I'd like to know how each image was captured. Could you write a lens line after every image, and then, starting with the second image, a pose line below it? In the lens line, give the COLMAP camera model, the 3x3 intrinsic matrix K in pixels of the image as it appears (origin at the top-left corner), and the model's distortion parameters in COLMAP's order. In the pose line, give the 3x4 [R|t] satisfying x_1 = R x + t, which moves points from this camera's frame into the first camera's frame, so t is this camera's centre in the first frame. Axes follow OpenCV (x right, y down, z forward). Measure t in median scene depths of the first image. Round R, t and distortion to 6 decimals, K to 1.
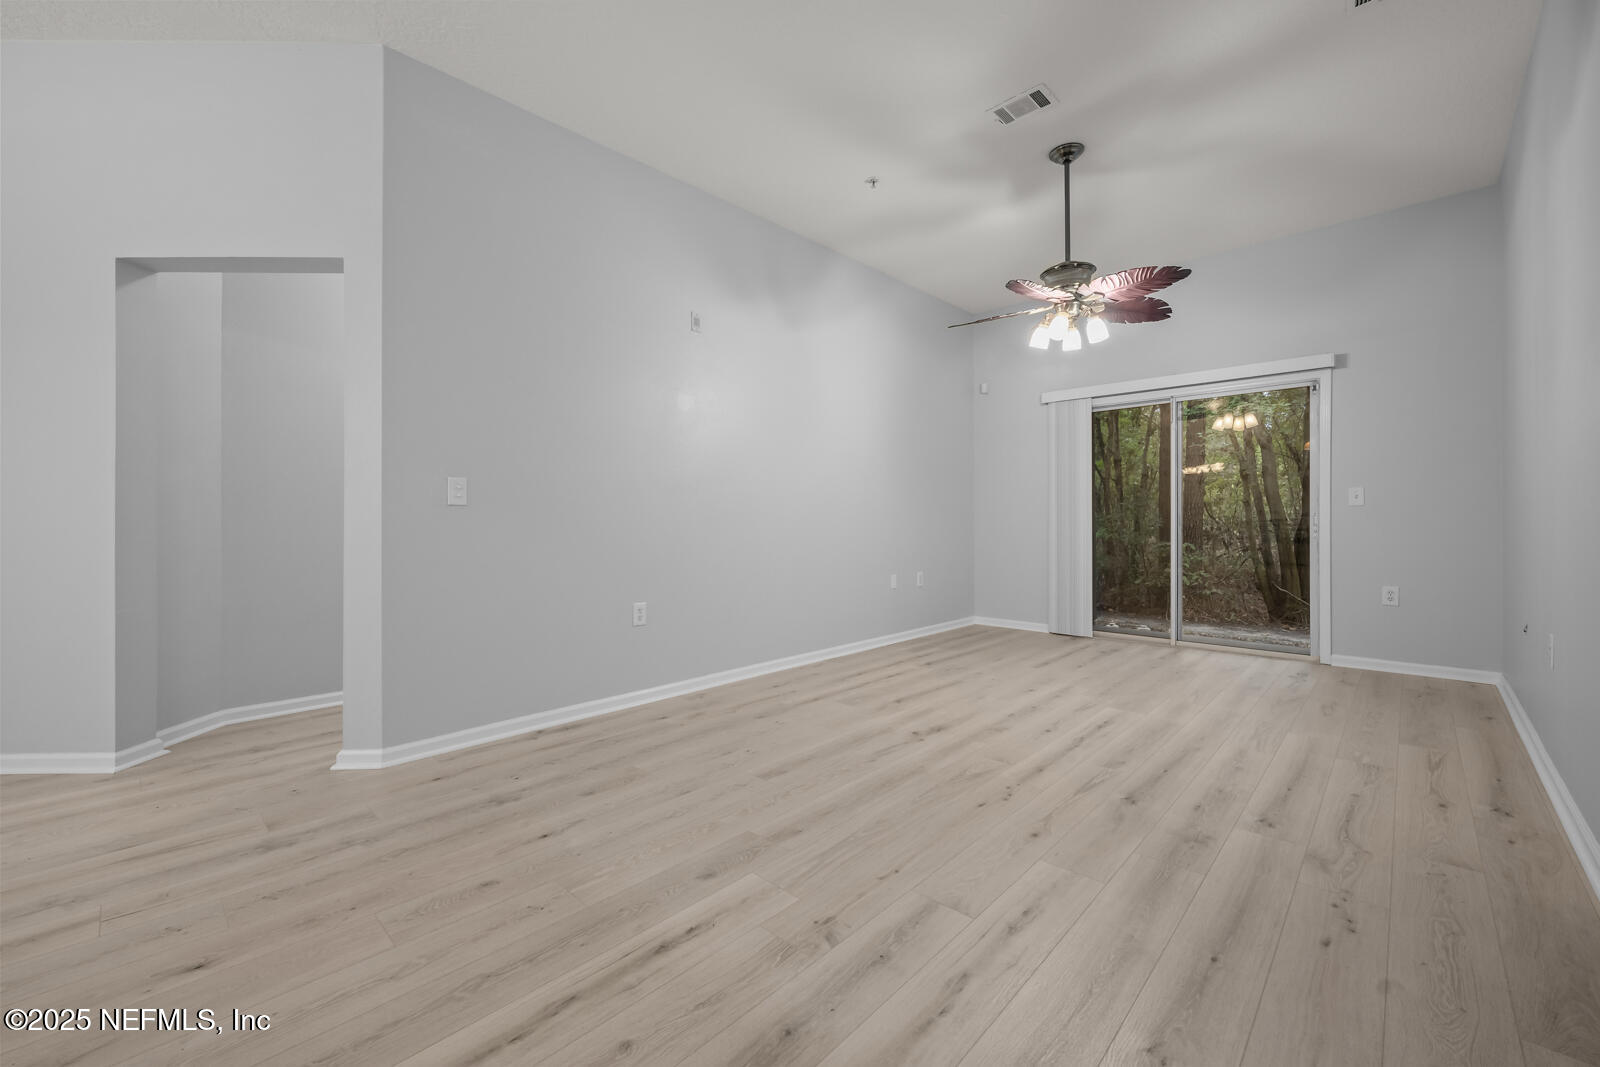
lens RADIAL K [[639.5, 0, 795.9], [0, 639.5, 522.0], [0, 0, 1]] dist [-0.001008, 0.000760]
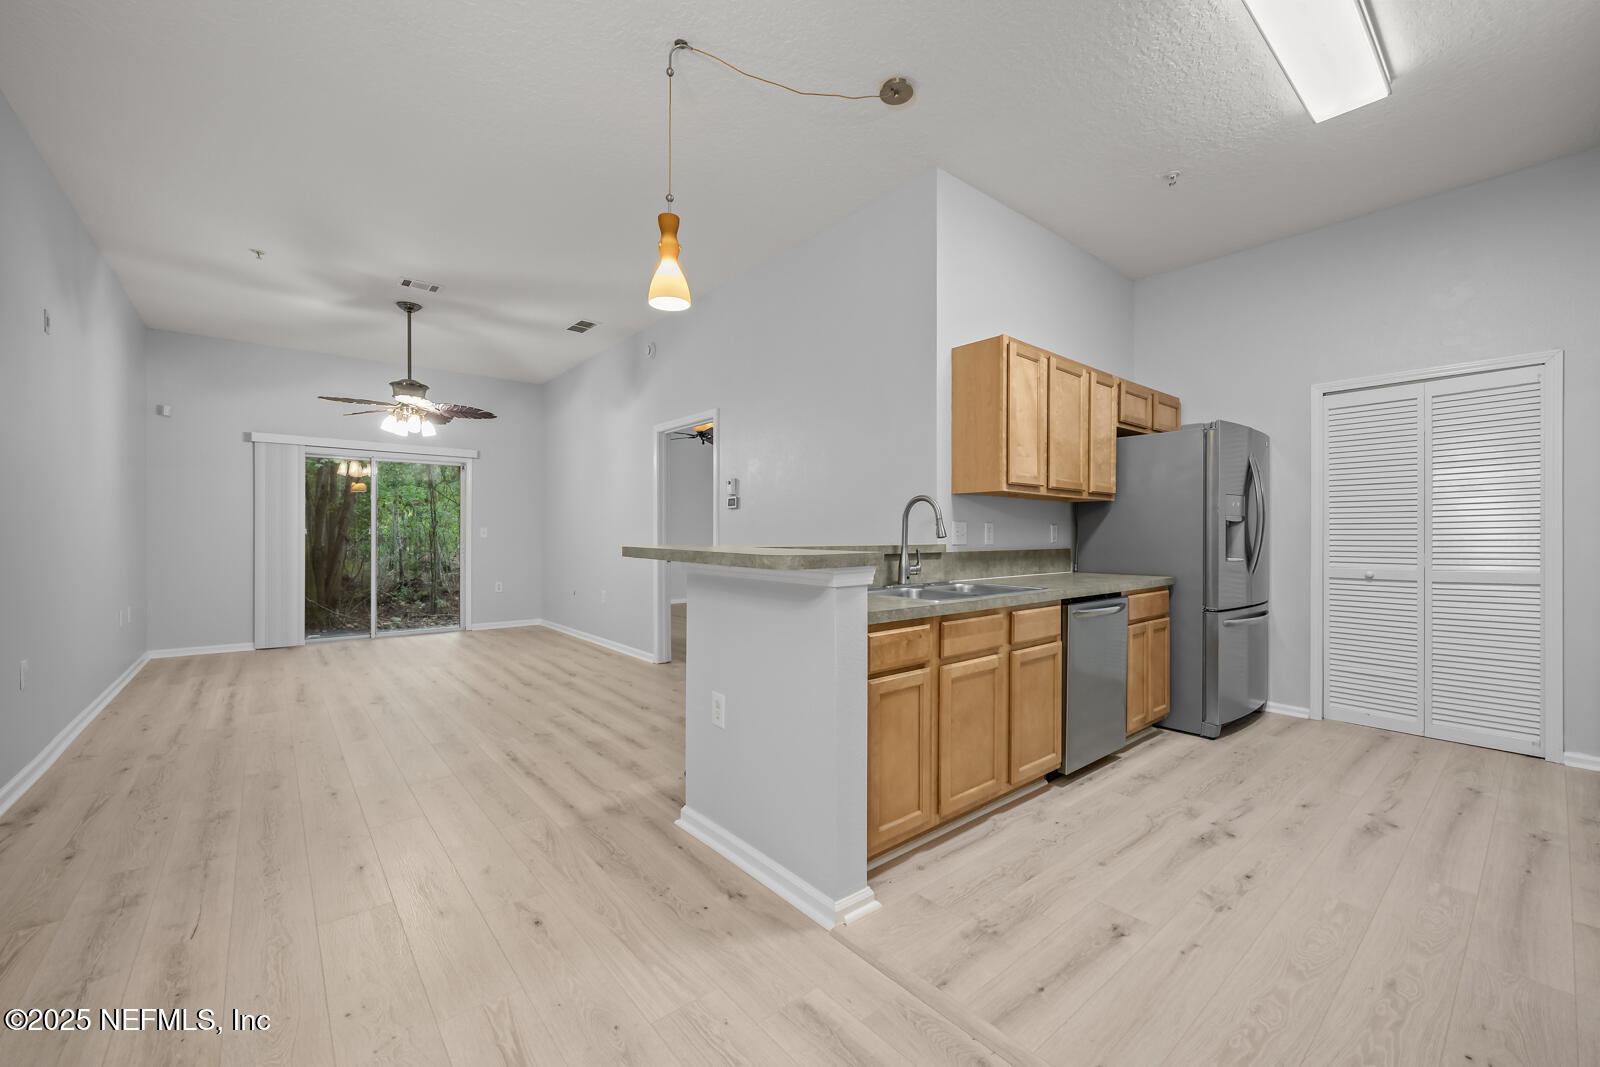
lens RADIAL K [[639.5, 0, 797.9], [0, 639.5, 537.8], [0, 0, 1]] dist [-0.001008, 0.000760]
pose [[0.111410, 0.000667, 0.993774, -0.973201], [-0.000269, 1.000000, -0.000642, -0.032045], [-0.993775, -0.000195, 0.111410, -0.079873]]
